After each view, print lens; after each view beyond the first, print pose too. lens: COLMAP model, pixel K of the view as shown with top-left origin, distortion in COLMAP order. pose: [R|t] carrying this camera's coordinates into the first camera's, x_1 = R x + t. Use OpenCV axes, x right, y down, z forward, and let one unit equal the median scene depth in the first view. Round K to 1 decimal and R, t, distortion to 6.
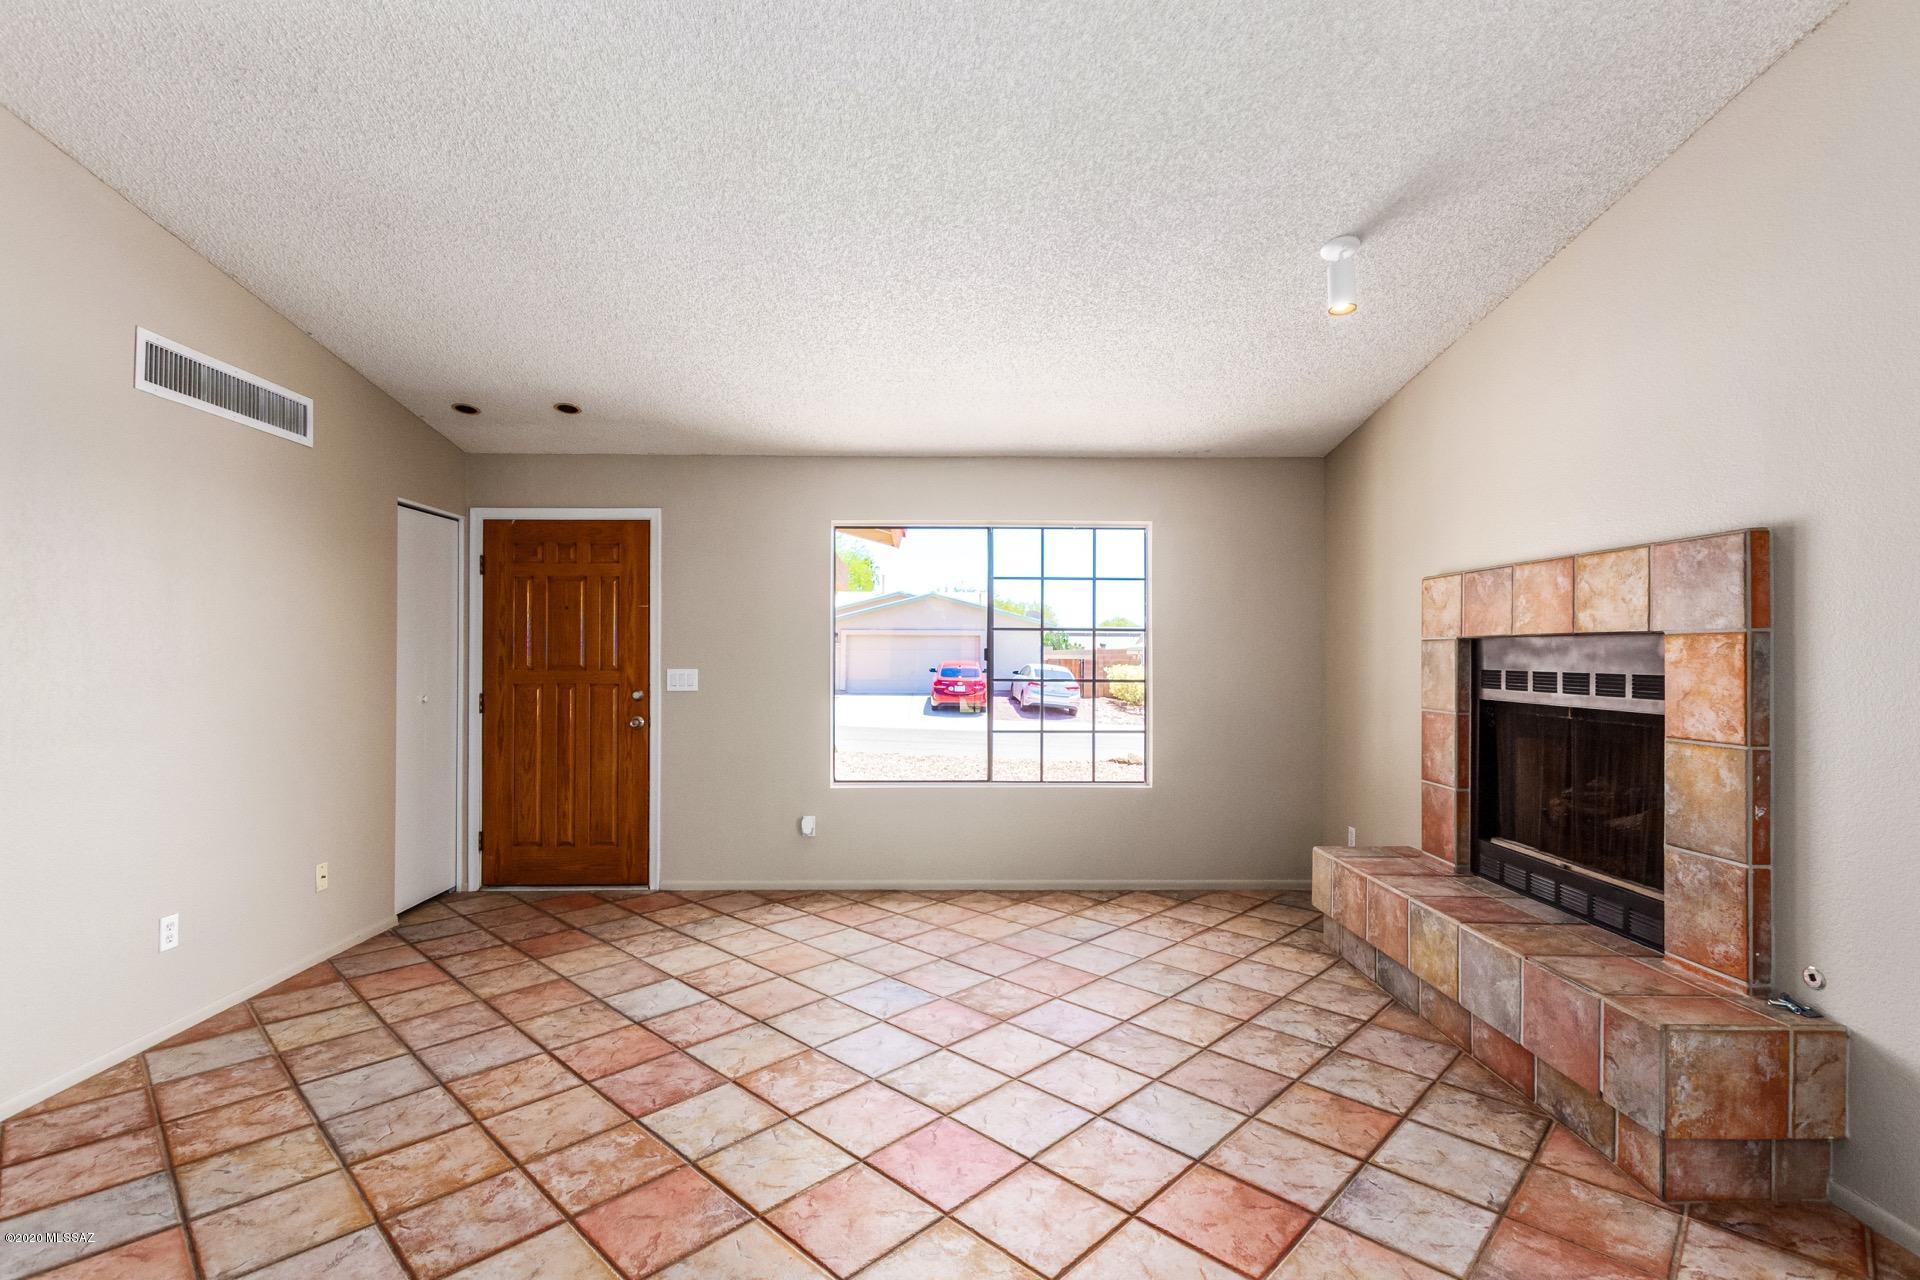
lens RADIAL K [[885.2, 0, 956.1], [0, 885.2, 648.0], [0, 0, 1]] dist [0.003384, -0.000180]
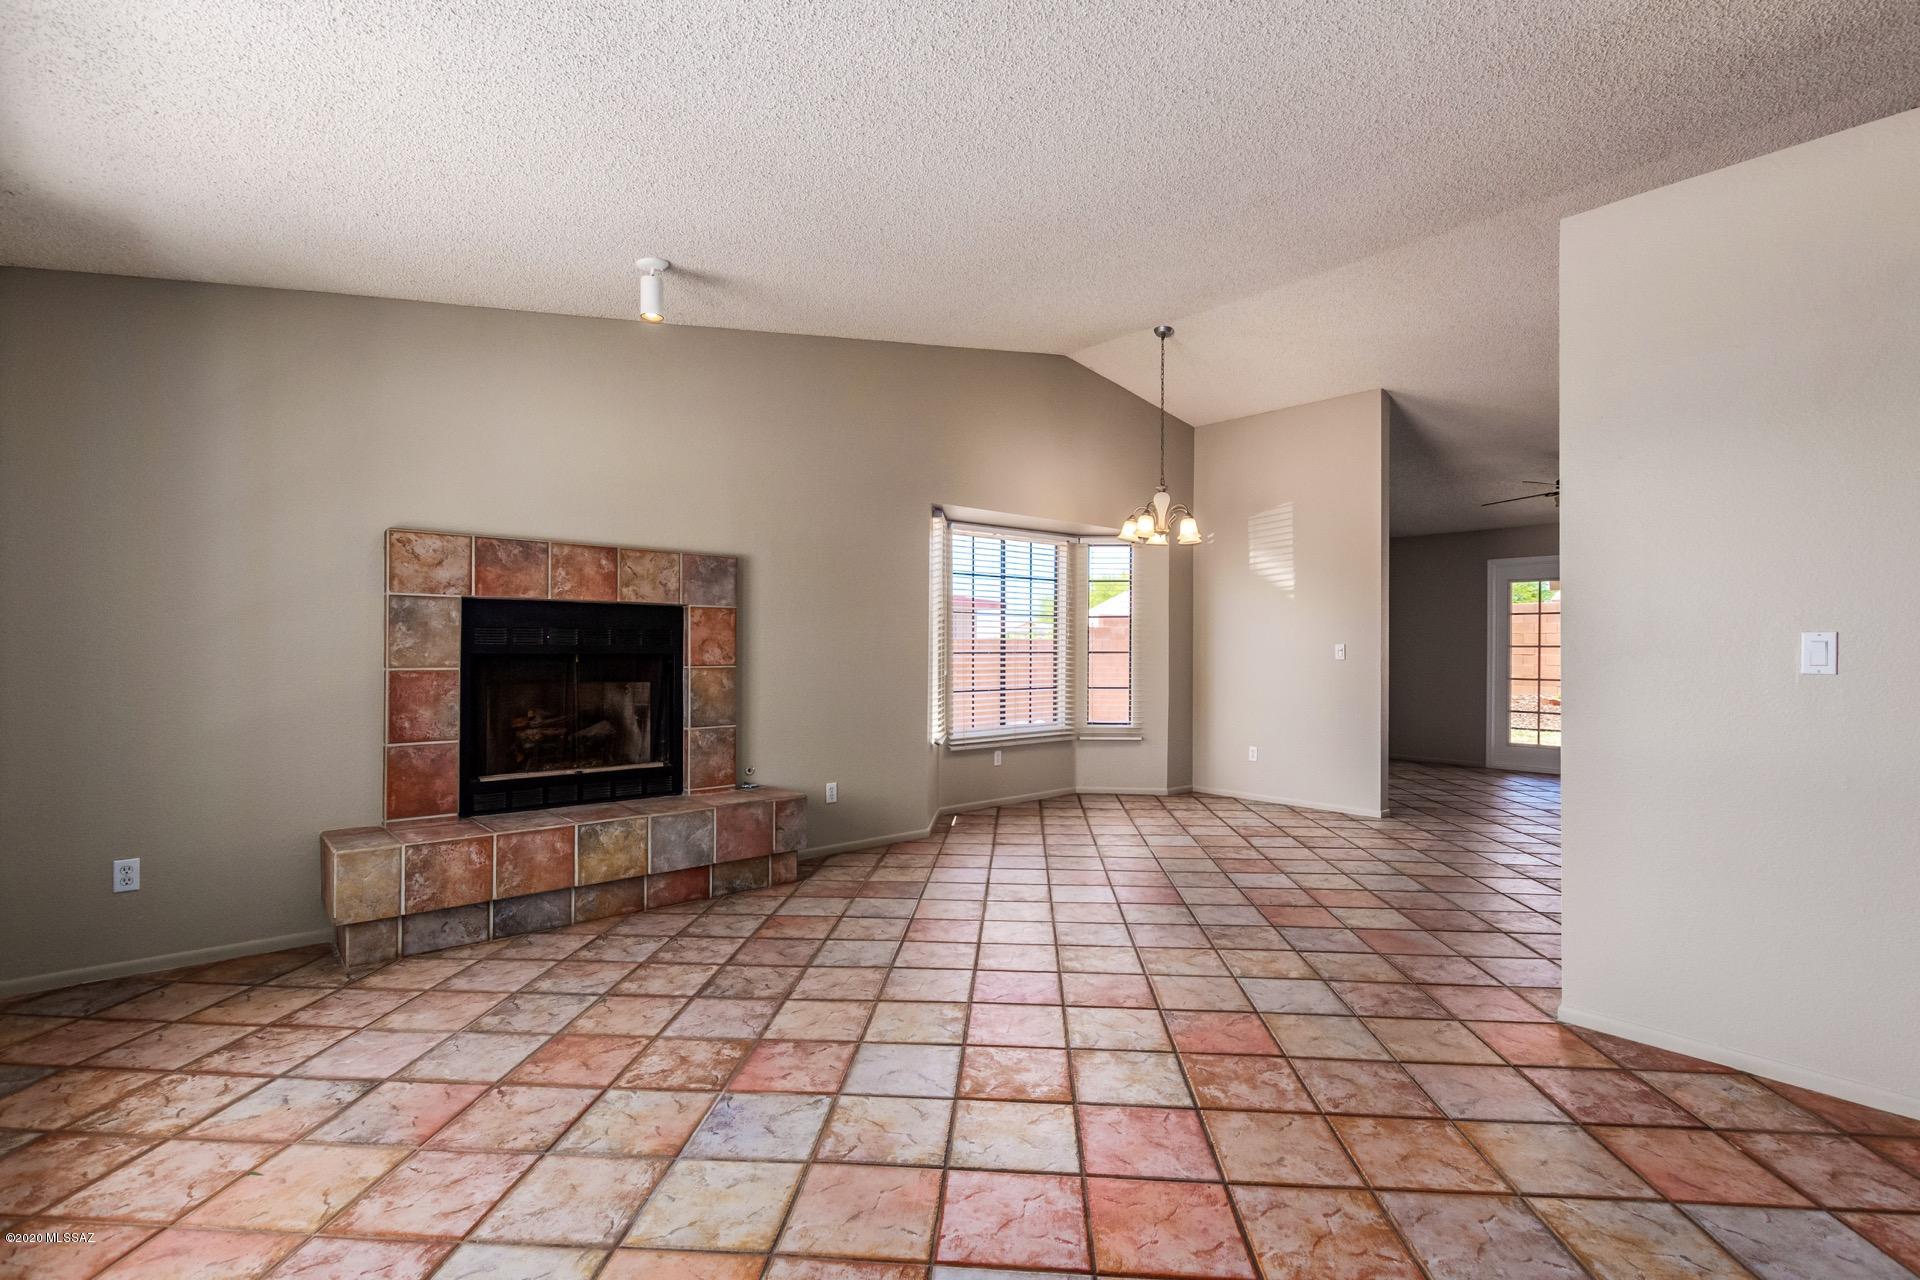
lens RADIAL K [[890.9, 0, 957.7], [0, 890.9, 646.8], [0, 0, 1]] dist [0.011491, -0.005971]
pose [[-0.640221, -0.004230, 0.768179, -0.663160], [-0.011397, 0.999927, -0.003992, 0.048543], [-0.768106, -0.011311, -0.640223, 1.301802]]
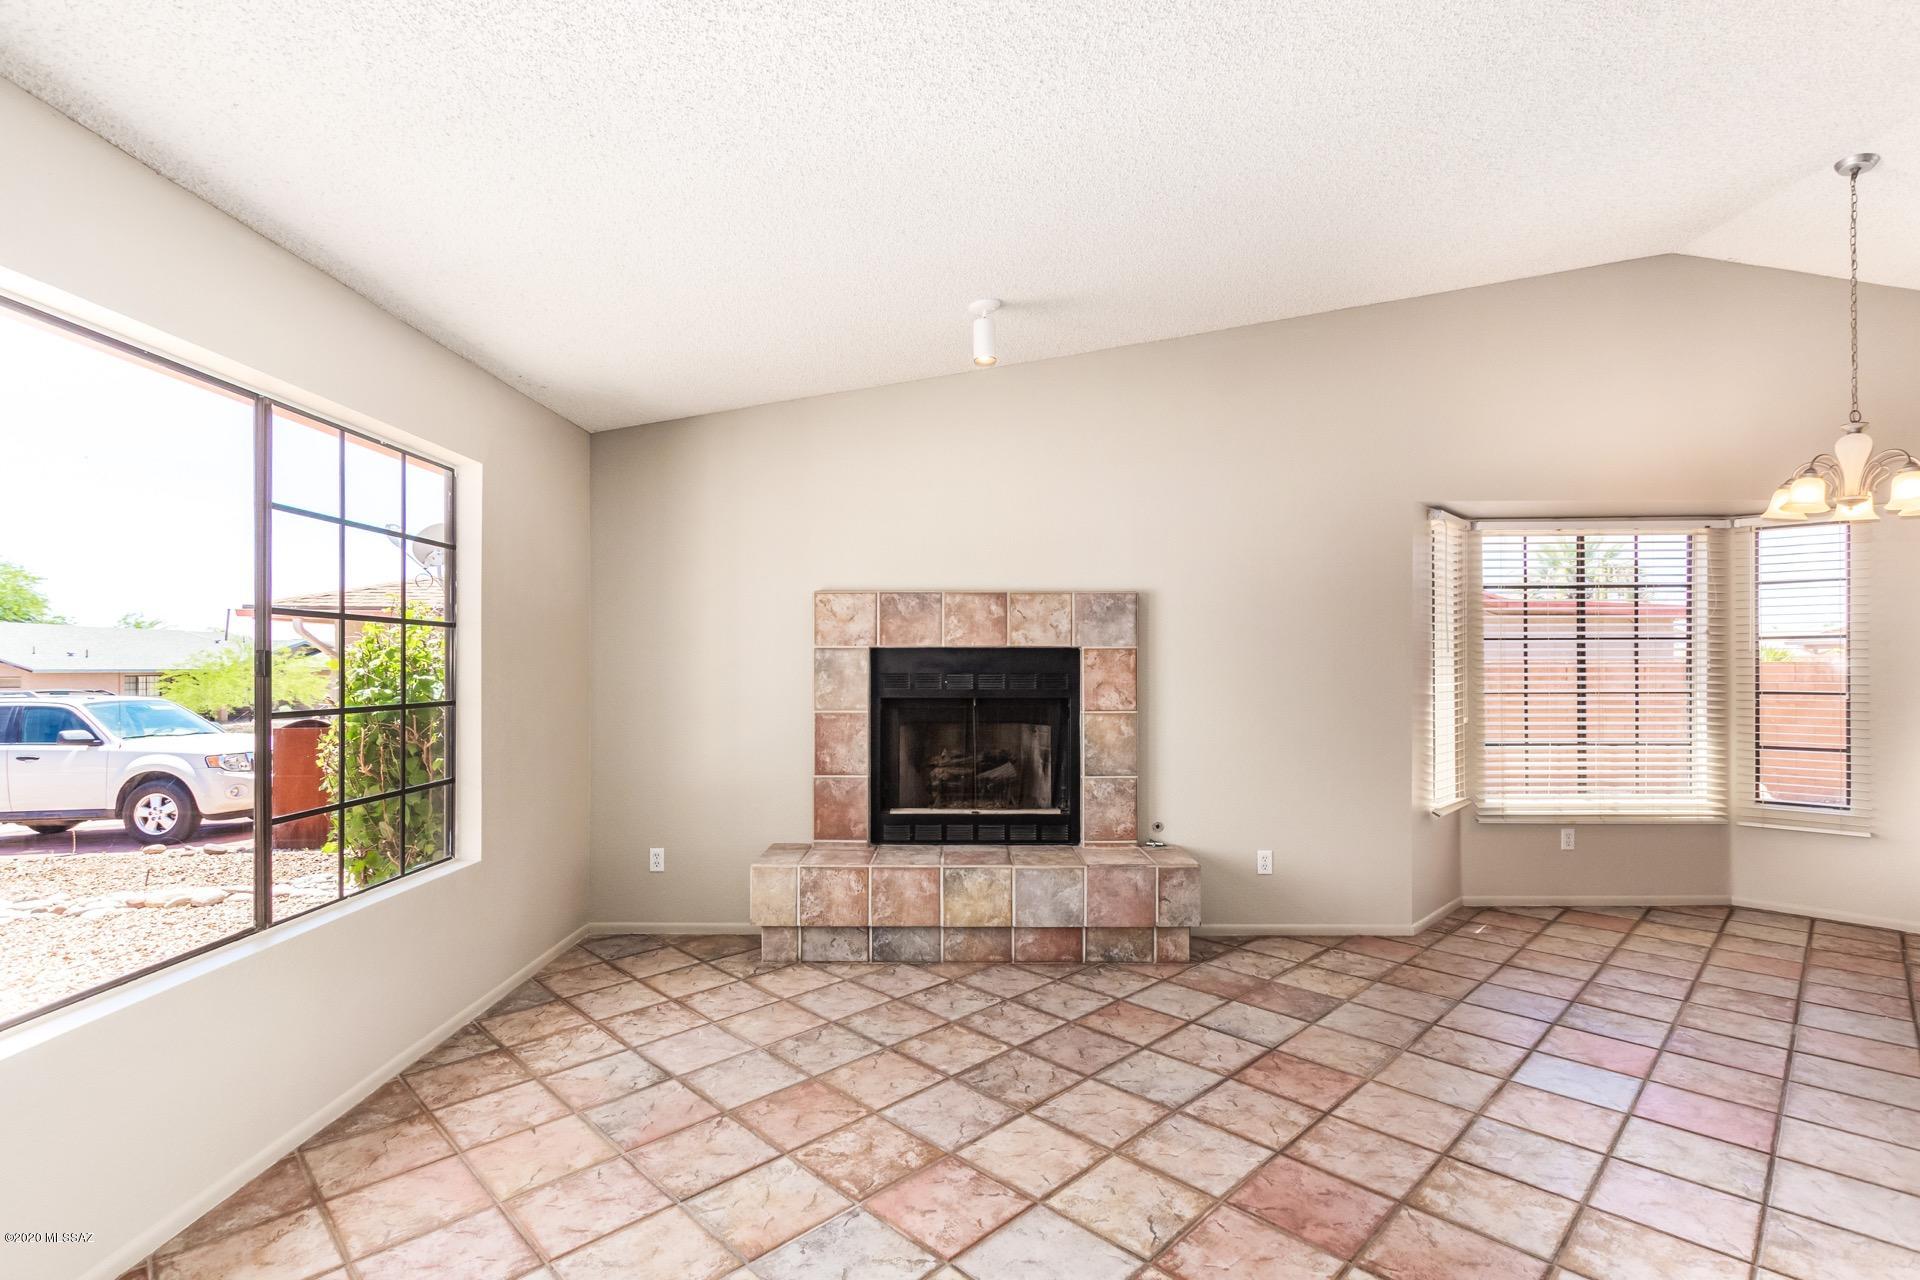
lens RADIAL K [[887.4, 0, 952.6], [0, 887.4, 663.3], [0, 0, 1]] dist [0.004772, 0.000287]
pose [[0.024501, -0.004597, 0.999689, -0.646011], [-0.005794, 0.999972, 0.004740, 0.004031], [-0.999683, -0.005908, 0.024474, 0.913985]]
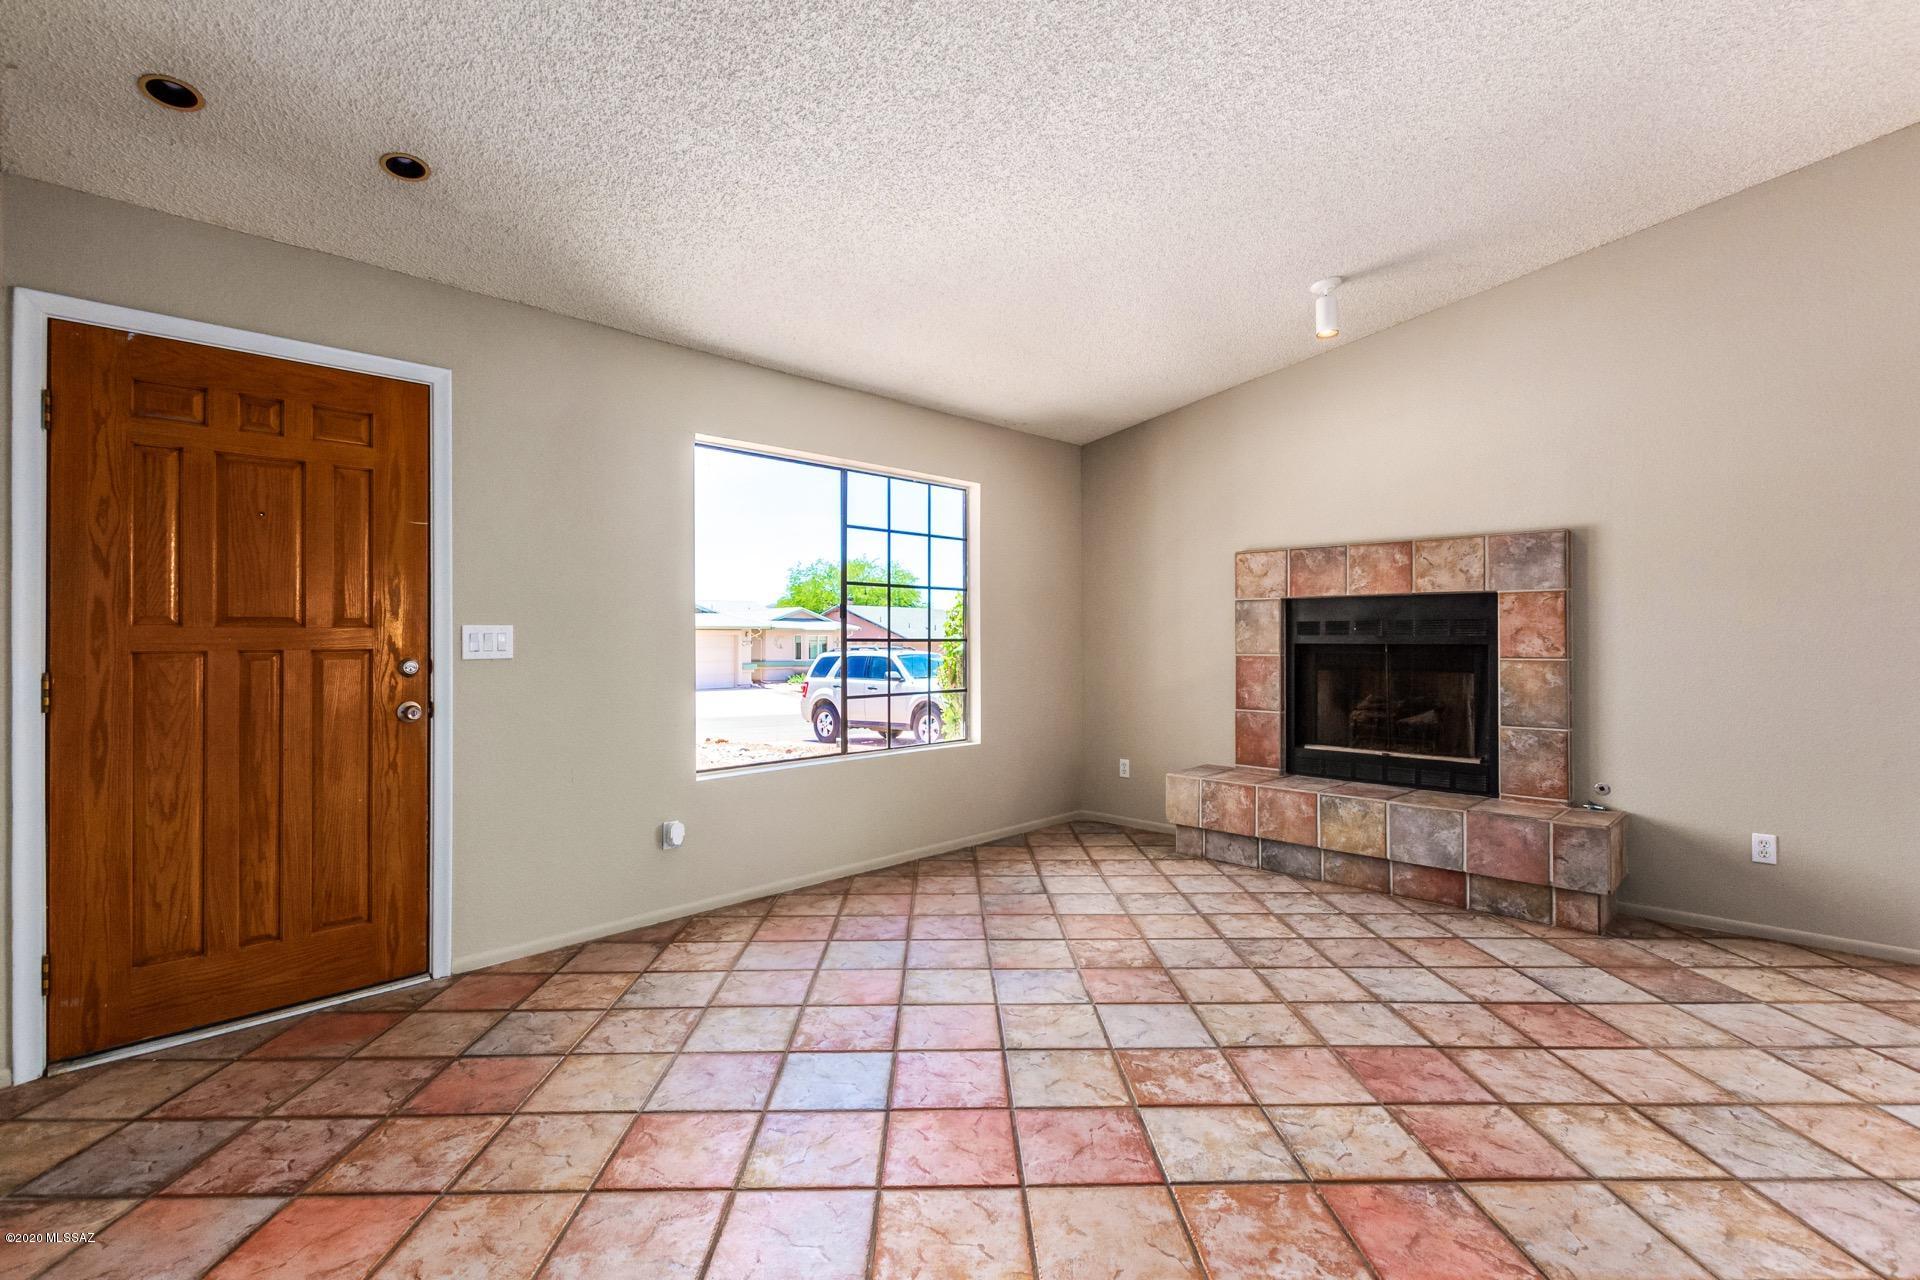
lens RADIAL K [[878.2, 0, 956.5], [0, 878.2, 633.3], [0, 0, 1]] dist [0.004373, -0.000933]
pose [[0.709668, -0.001341, 0.704535, -0.750659], [-0.000489, 0.999997, 0.002396, 0.040608], [-0.704536, -0.002044, 0.709665, 0.433382]]
